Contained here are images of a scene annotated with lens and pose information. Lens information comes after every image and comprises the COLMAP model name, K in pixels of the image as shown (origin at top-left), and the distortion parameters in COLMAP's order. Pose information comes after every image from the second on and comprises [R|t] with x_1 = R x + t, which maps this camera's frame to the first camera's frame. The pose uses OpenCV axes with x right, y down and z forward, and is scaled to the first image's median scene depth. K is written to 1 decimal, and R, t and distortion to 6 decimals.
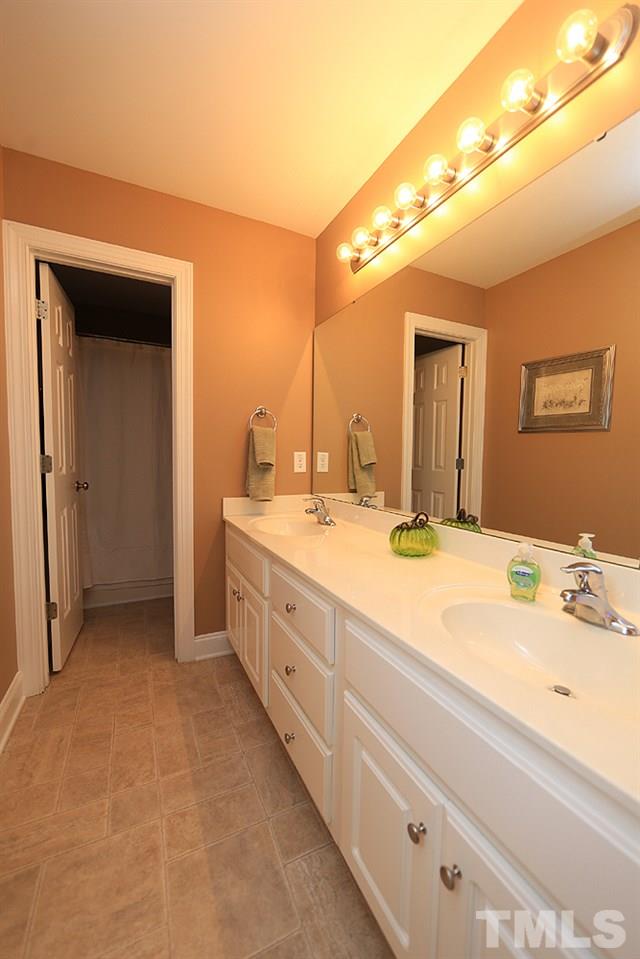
lens RADIAL K [[382.1, 0, 319.9], [0, 382.1, 461.3], [0, 0, 1]] dist [0.001850, 0.000395]
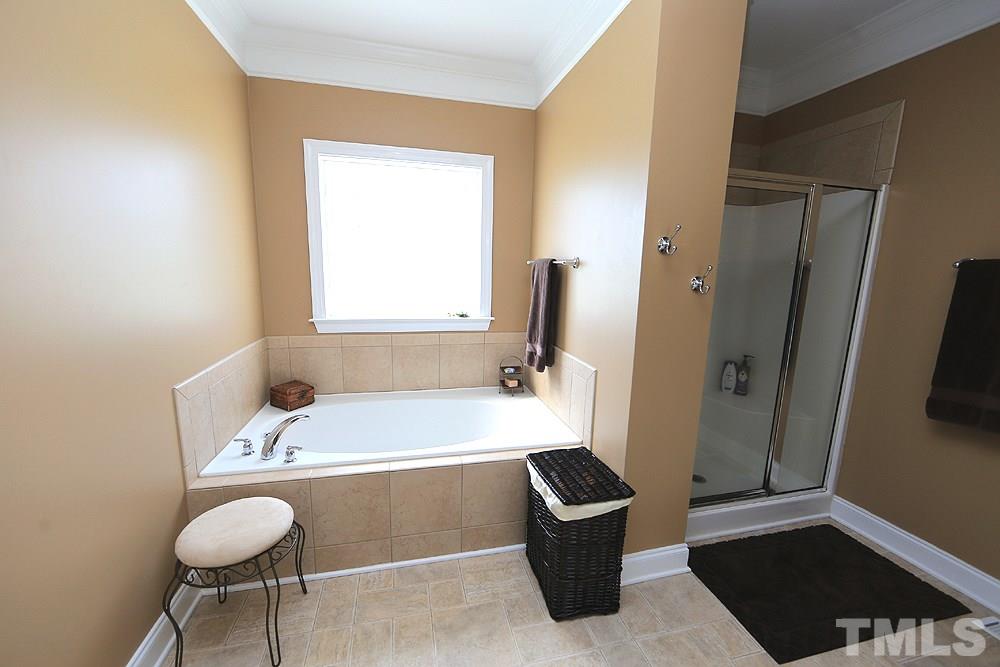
lens RADIAL K [[399.0, 0, 500.0], [0, 399.0, 333.5], [0, 0, 1]] dist [0.000330, 0.000136]
pose [[0.215832, -0.173598, 0.960875, -1.663728], [0.004592, 0.984238, 0.176788, -0.285738], [-0.976420, -0.033744, 0.213227, 1.251412]]
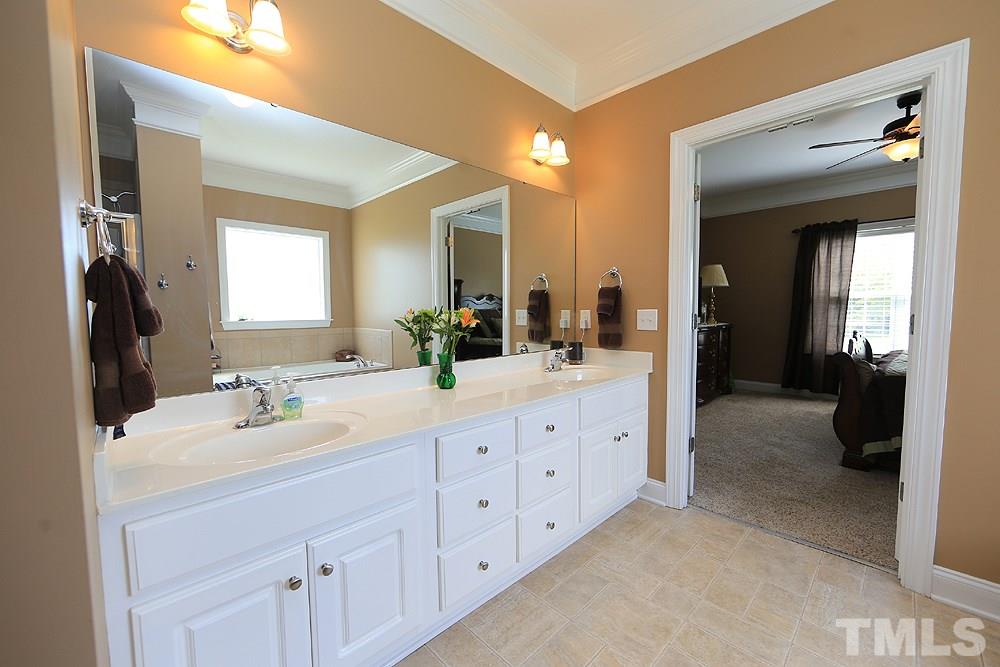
lens RADIAL K [[391.4, 0, 500.0], [0, 391.4, 333.5], [0, 0, 1]] dist [-0.010349, -0.000051]
pose [[0.308515, 0.031645, -0.950693, 0.547044], [0.002766, 0.999412, 0.034164, 0.005704], [0.951215, -0.013170, 0.308247, 0.105640]]
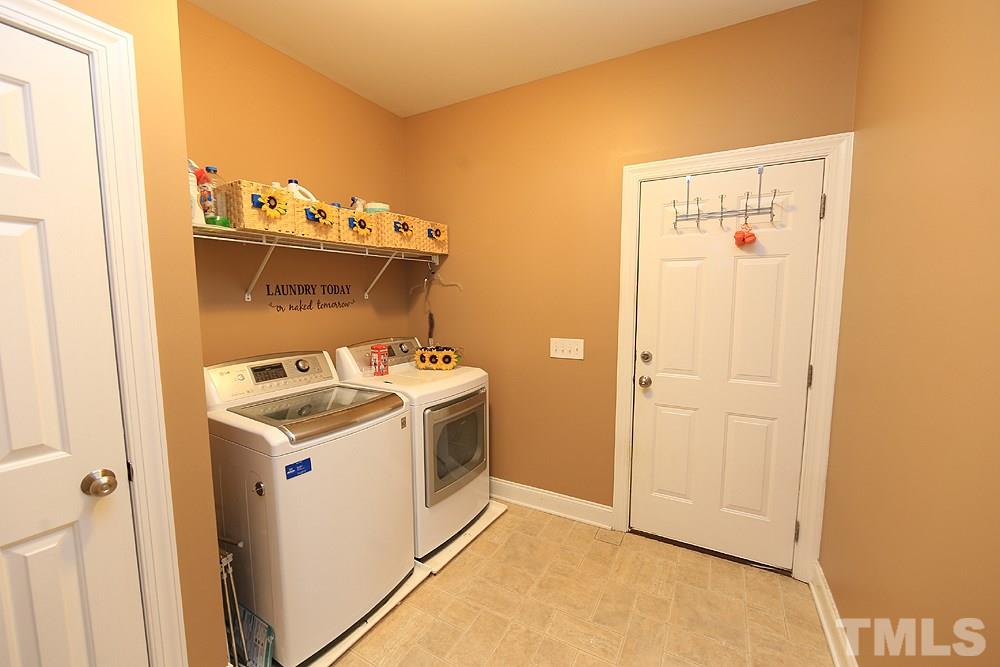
lens RADIAL K [[399.0, 0, 500.0], [0, 399.0, 333.5], [0, 0, 1]] dist [0.000330, 0.000136]
pose [[-0.575912, -0.083824, 0.813203, -1.624237], [0.009439, 0.993981, 0.109143, -0.280530], [-0.817457, 0.070533, -0.571655, 2.014700]]
